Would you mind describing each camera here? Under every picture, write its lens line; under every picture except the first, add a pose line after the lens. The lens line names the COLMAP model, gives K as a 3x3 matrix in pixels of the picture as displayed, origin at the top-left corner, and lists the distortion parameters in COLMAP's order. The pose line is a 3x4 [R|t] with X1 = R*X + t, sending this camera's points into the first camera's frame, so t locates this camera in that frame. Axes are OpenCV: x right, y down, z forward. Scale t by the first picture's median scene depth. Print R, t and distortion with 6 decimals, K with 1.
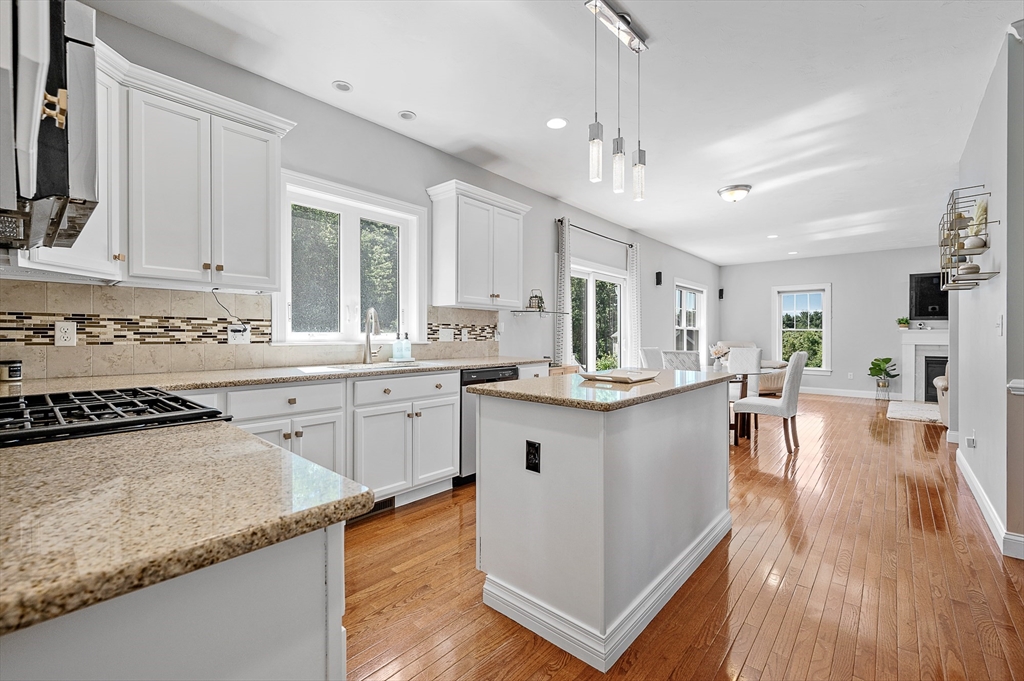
lens RADIAL K [[437.0, 0, 516.8], [0, 437.0, 337.5], [0, 0, 1]] dist [-0.006438, -0.000681]
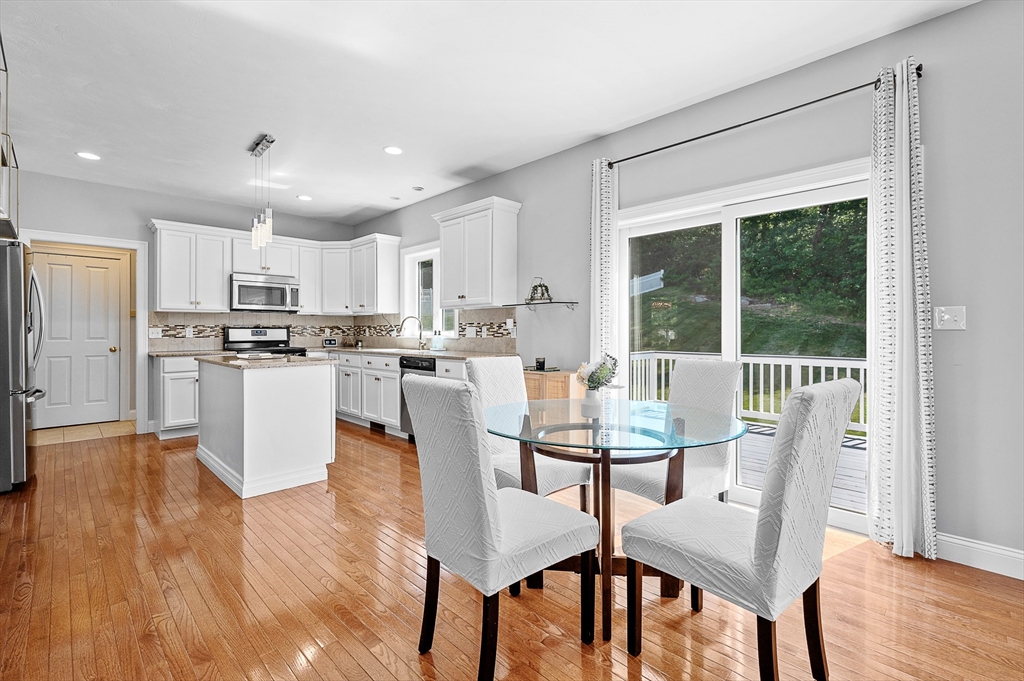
lens RADIAL K [[468.6, 0, 516.1], [0, 468.6, 328.9], [0, 0, 1]] dist [0.002237, -0.001212]
pose [[-0.080647, -0.009049, -0.996702, 1.143576], [-0.002770, 0.999957, -0.008854, -0.003171], [0.996739, 0.002047, -0.080669, 1.243629]]
